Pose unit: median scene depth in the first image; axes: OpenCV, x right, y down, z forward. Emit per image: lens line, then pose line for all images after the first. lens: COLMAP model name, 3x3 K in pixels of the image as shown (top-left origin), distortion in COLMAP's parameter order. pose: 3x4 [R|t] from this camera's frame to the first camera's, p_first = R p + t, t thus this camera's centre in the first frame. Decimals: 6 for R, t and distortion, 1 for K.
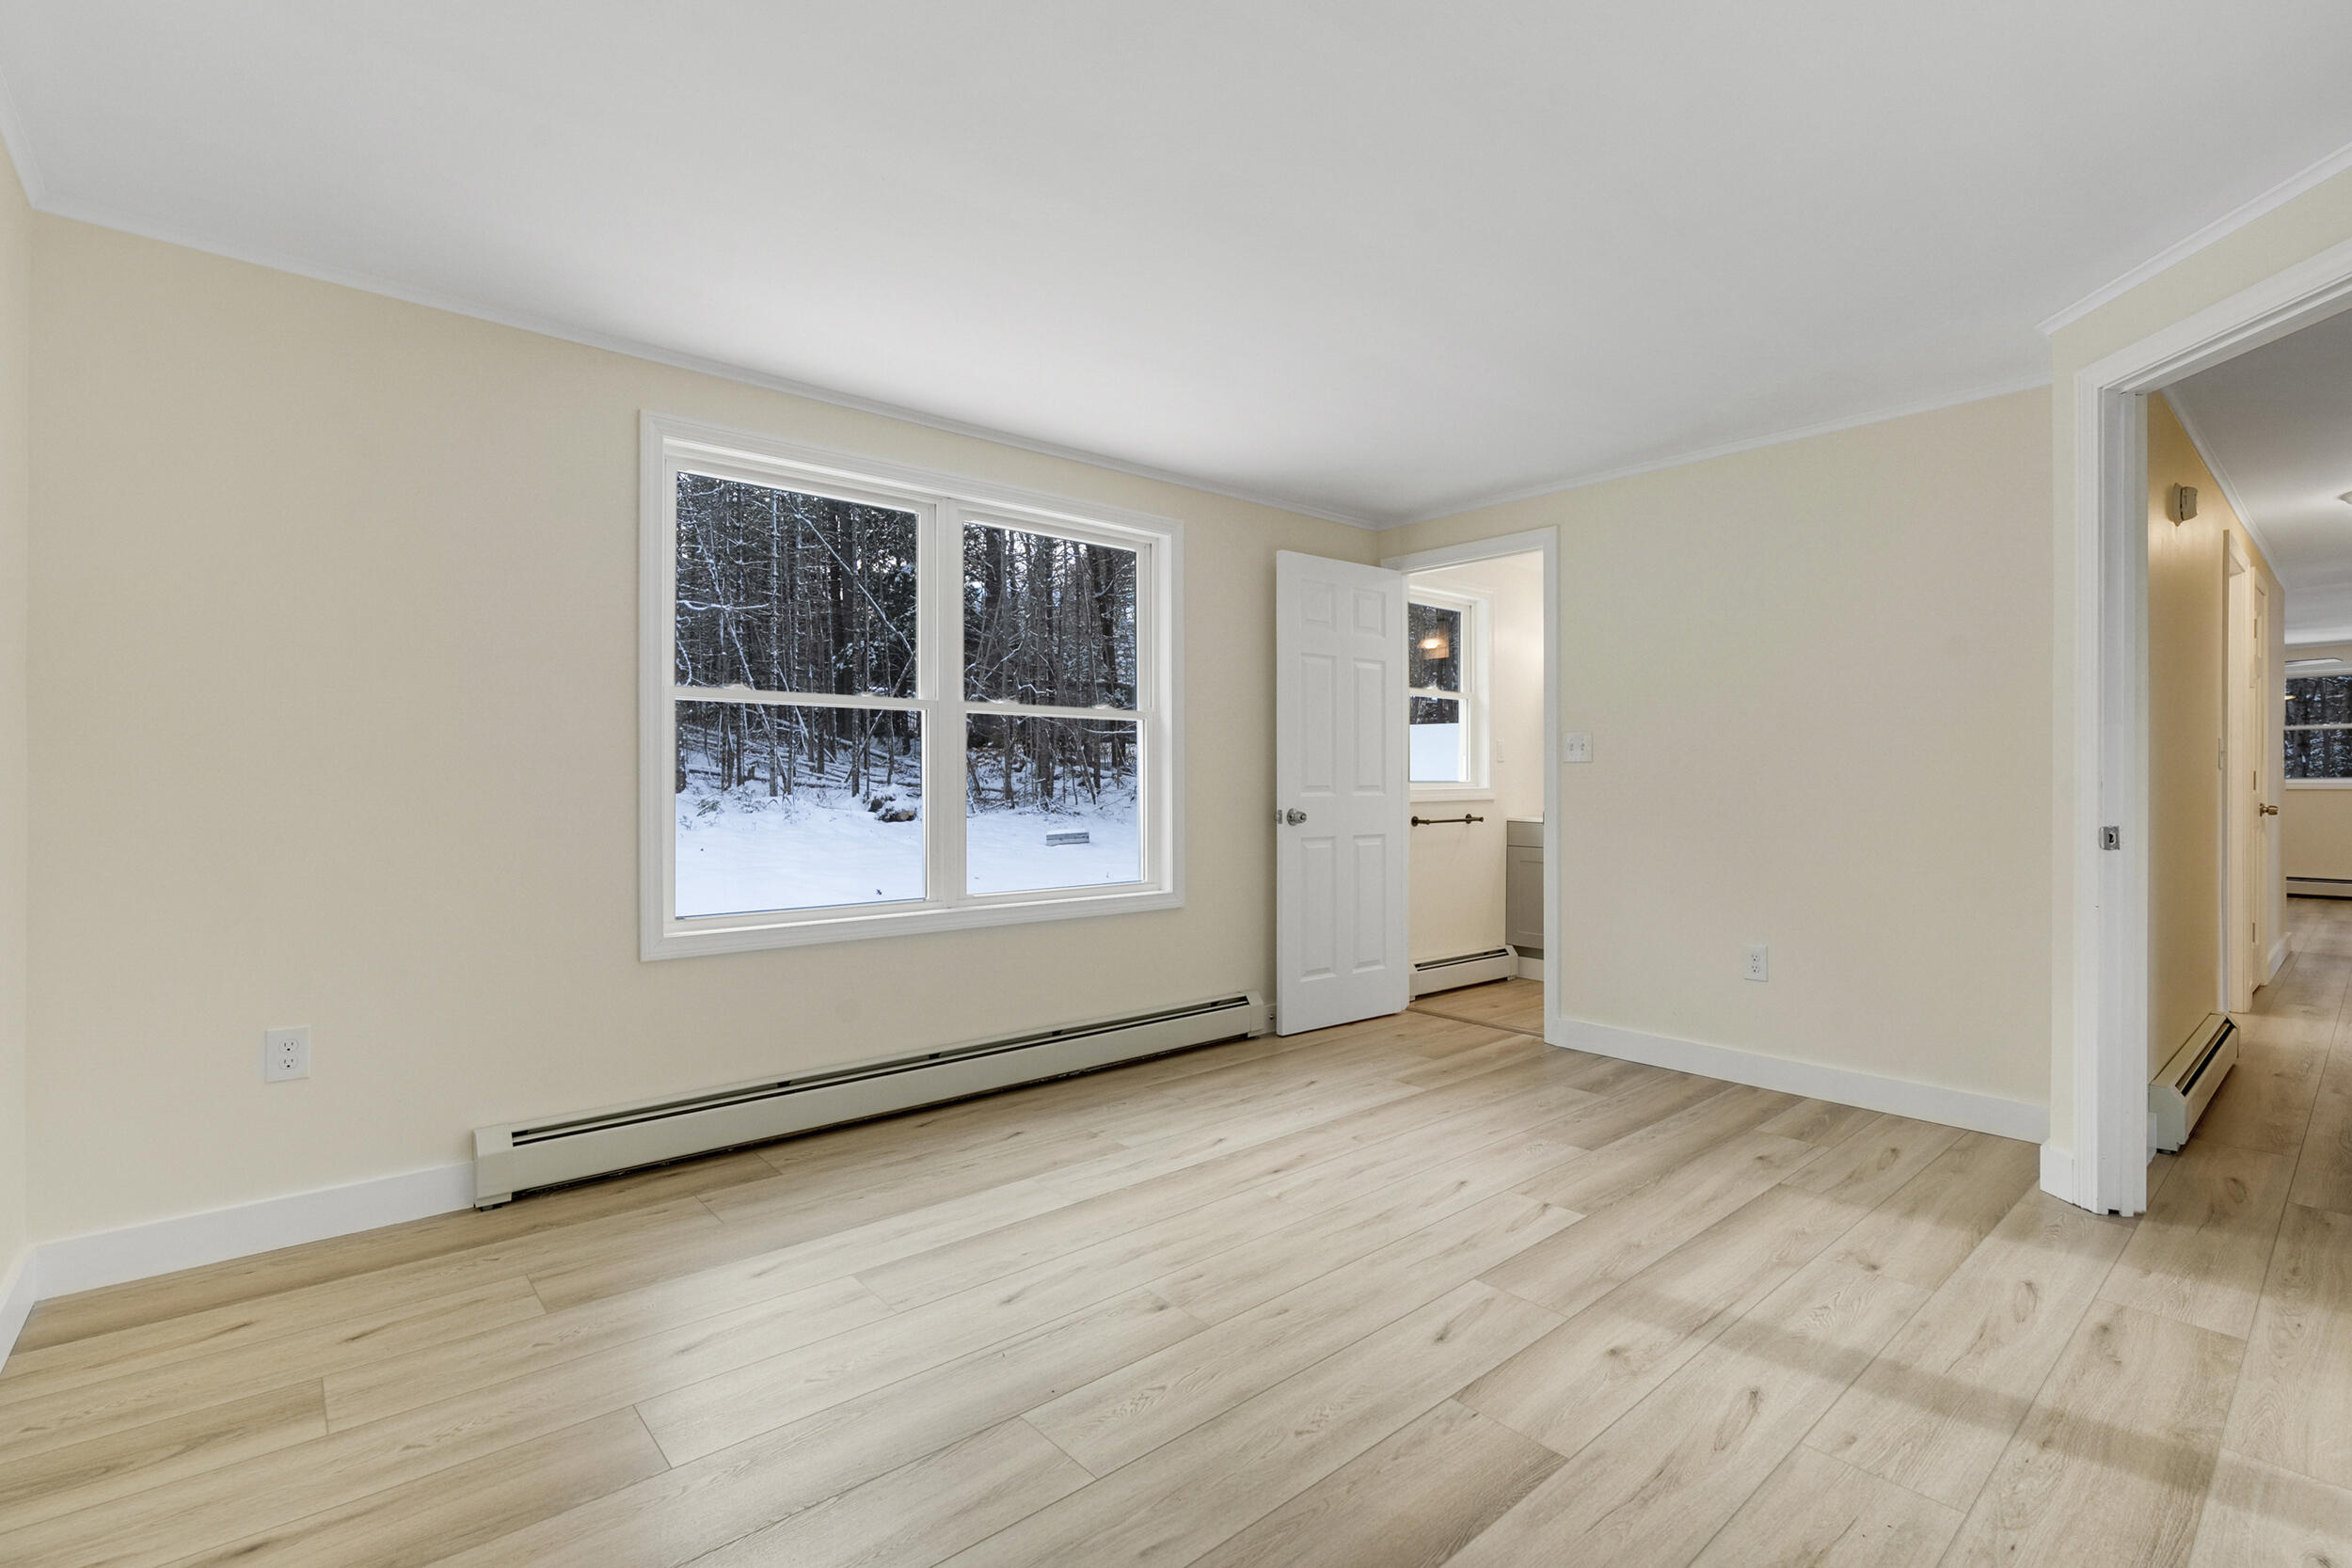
lens RADIAL K [[1099.3, 0, 1185.0], [0, 1099.3, 780.9], [0, 0, 1]] dist [-0.010619, 0.002899]
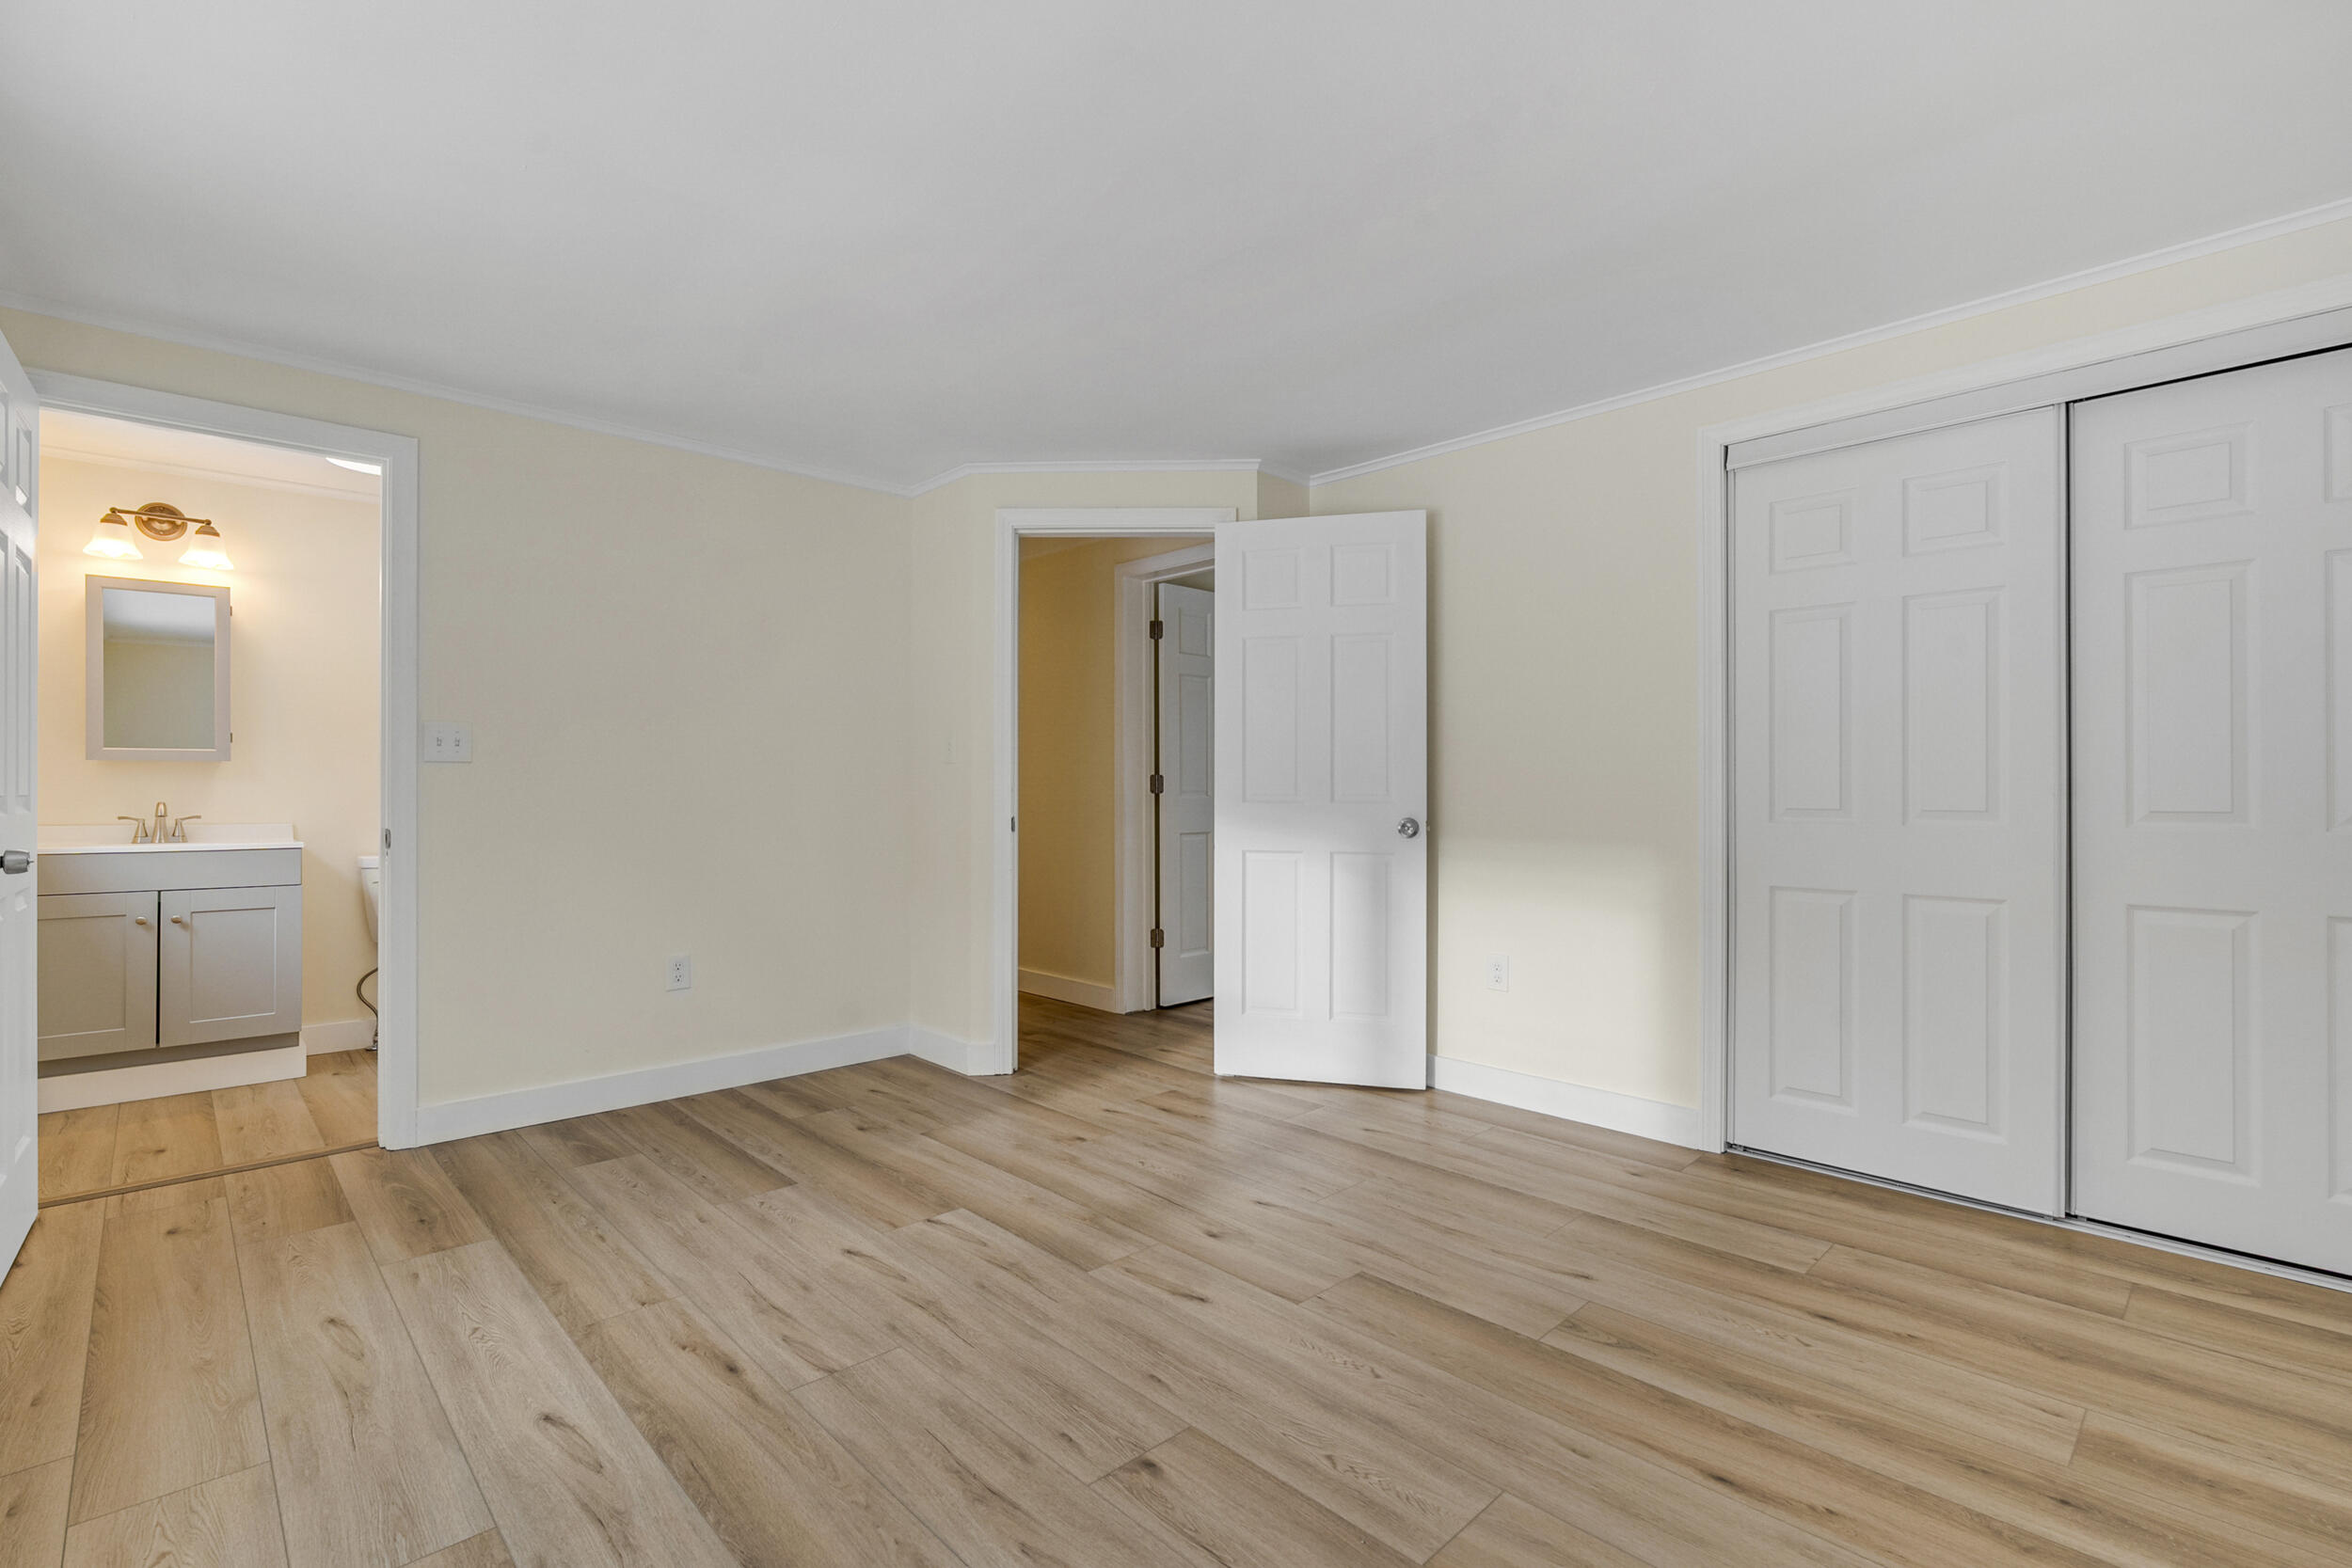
lens RADIAL K [[1058.0, 0, 1201.7], [0, 1058.0, 789.6], [0, 0, 1]] dist [-0.007203, 0.000119]
pose [[-0.058573, -0.002847, 0.998279, -0.566520], [0.001561, 0.999994, 0.002944, 0.001605], [-0.998282, 0.001731, -0.058568, 0.743538]]
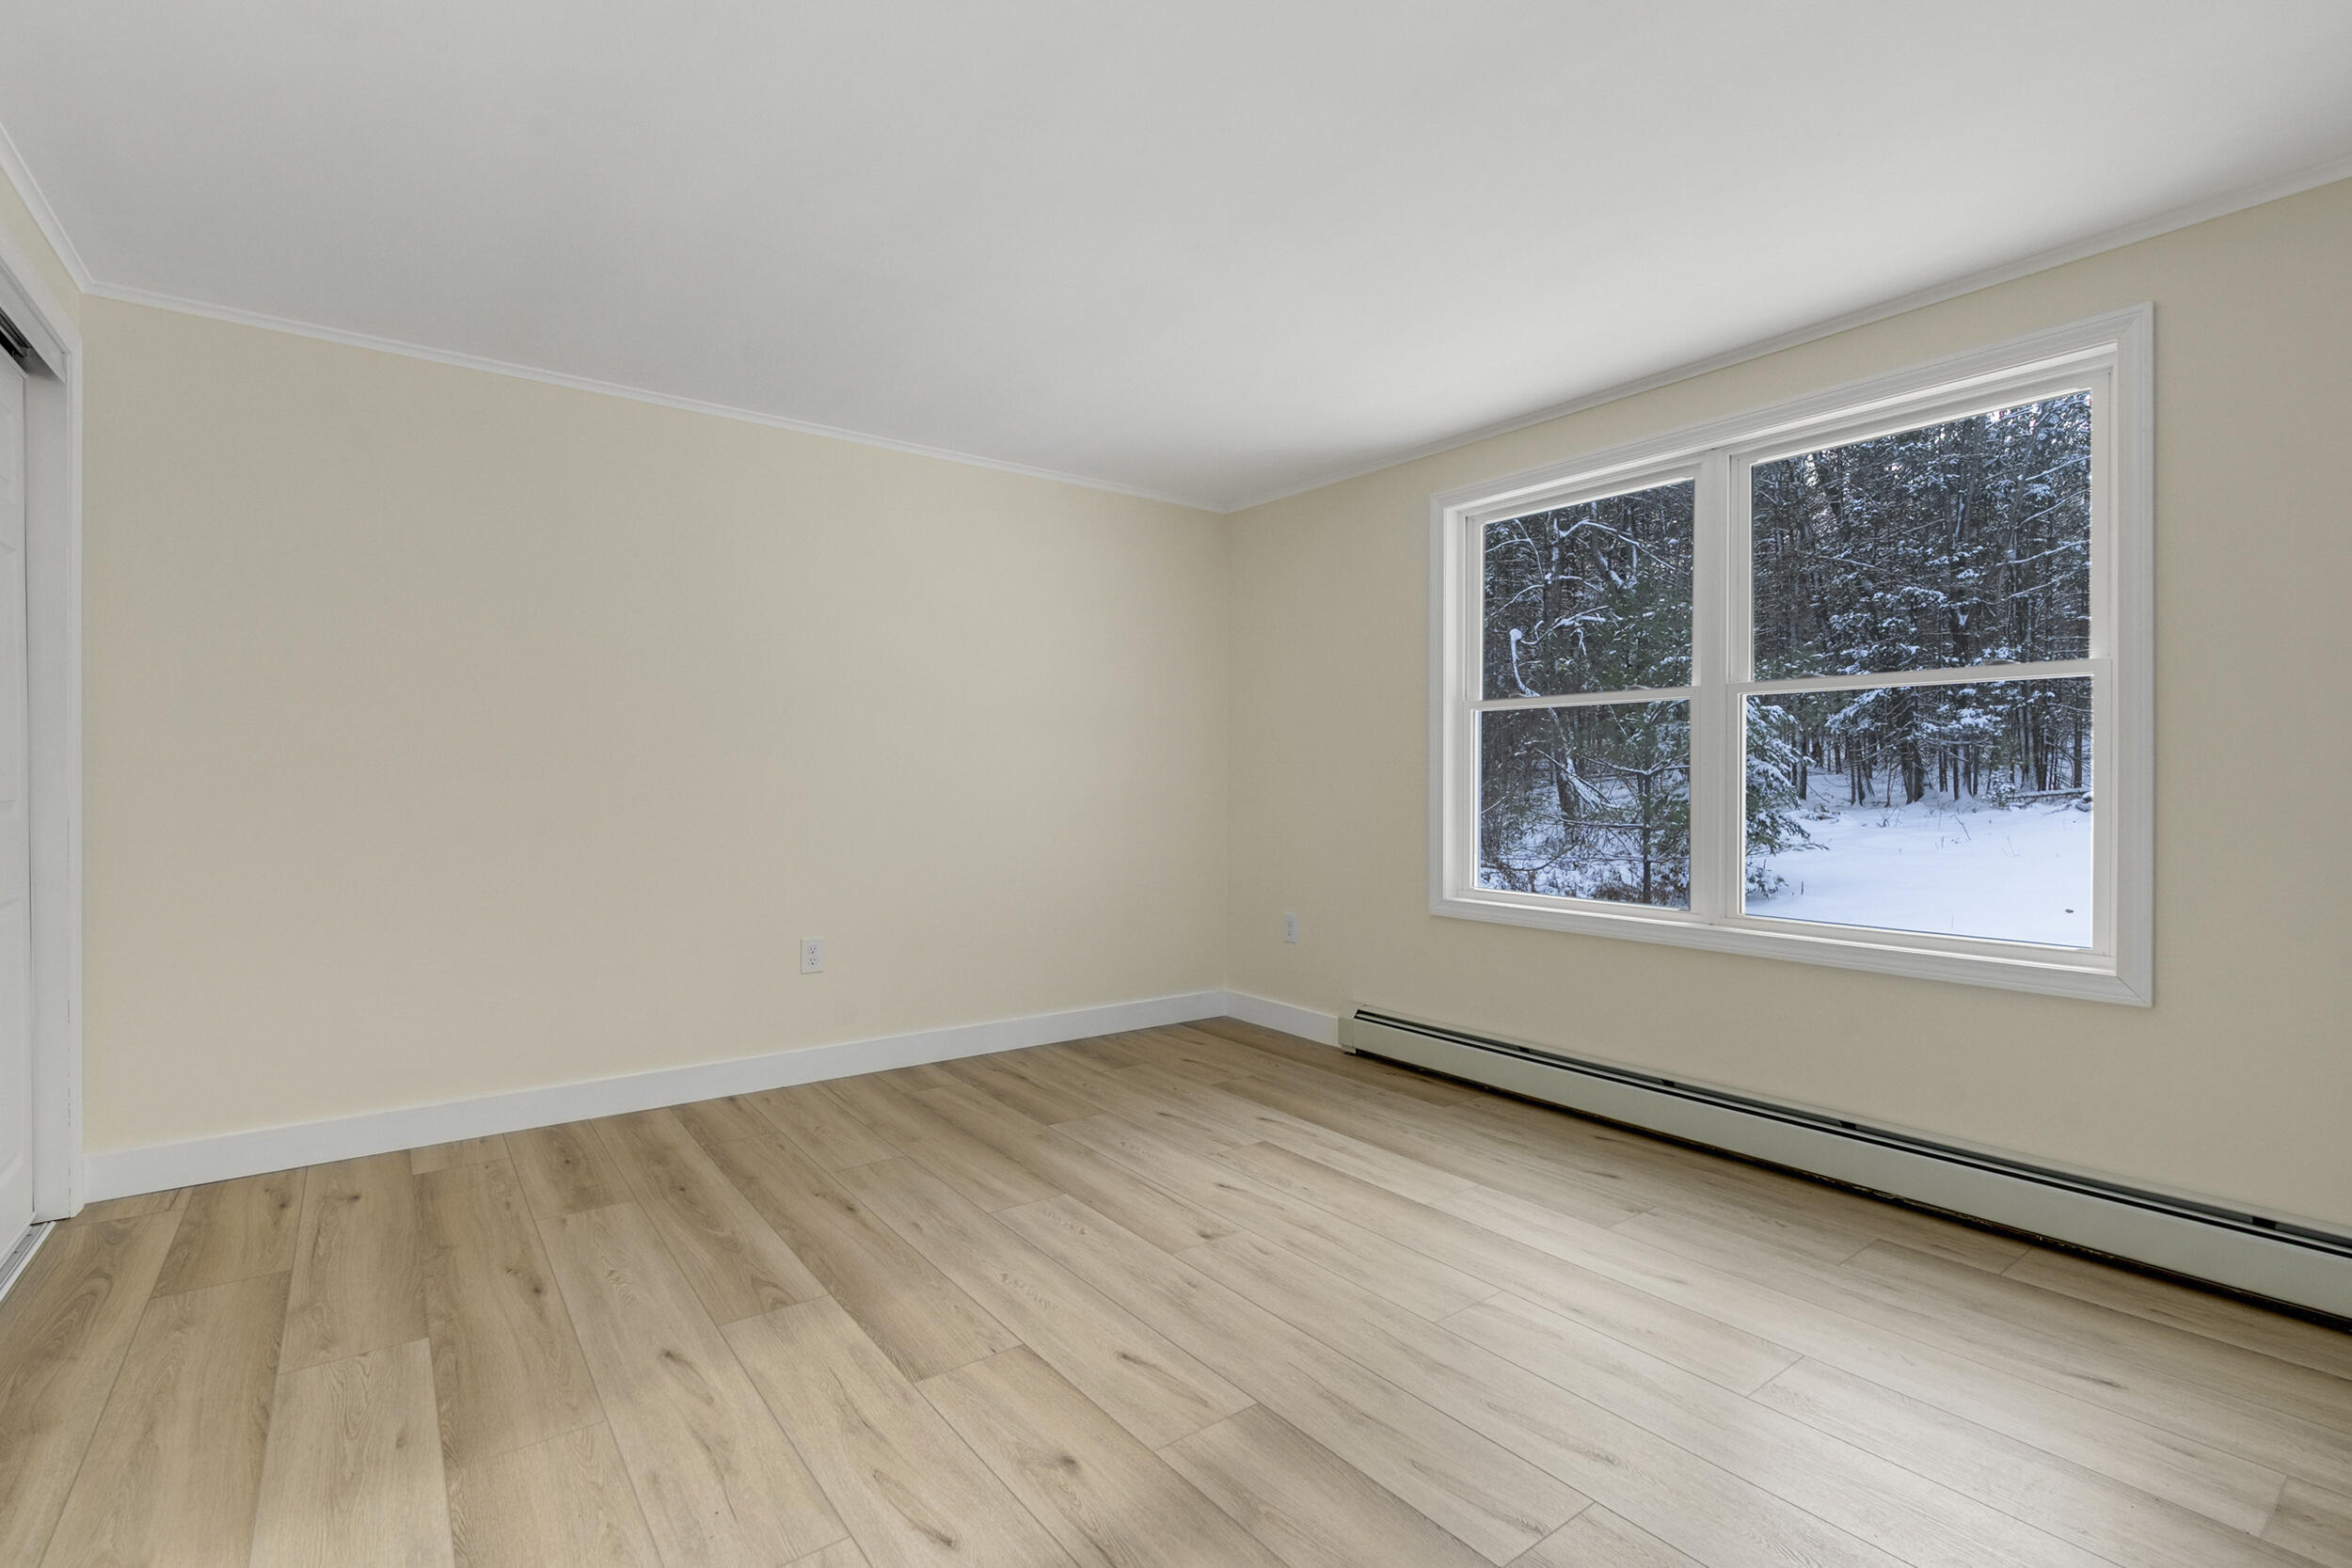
lens RADIAL K [[1104.6, 0, 1149.4], [0, 1104.6, 773.1], [0, 0, 1]] dist [-0.012270, 0.001033]
pose [[-0.112951, -0.004173, -0.993592, 0.833583], [-0.002981, 0.999988, -0.003861, 0.002078], [0.993596, 0.002526, -0.112962, 0.791457]]
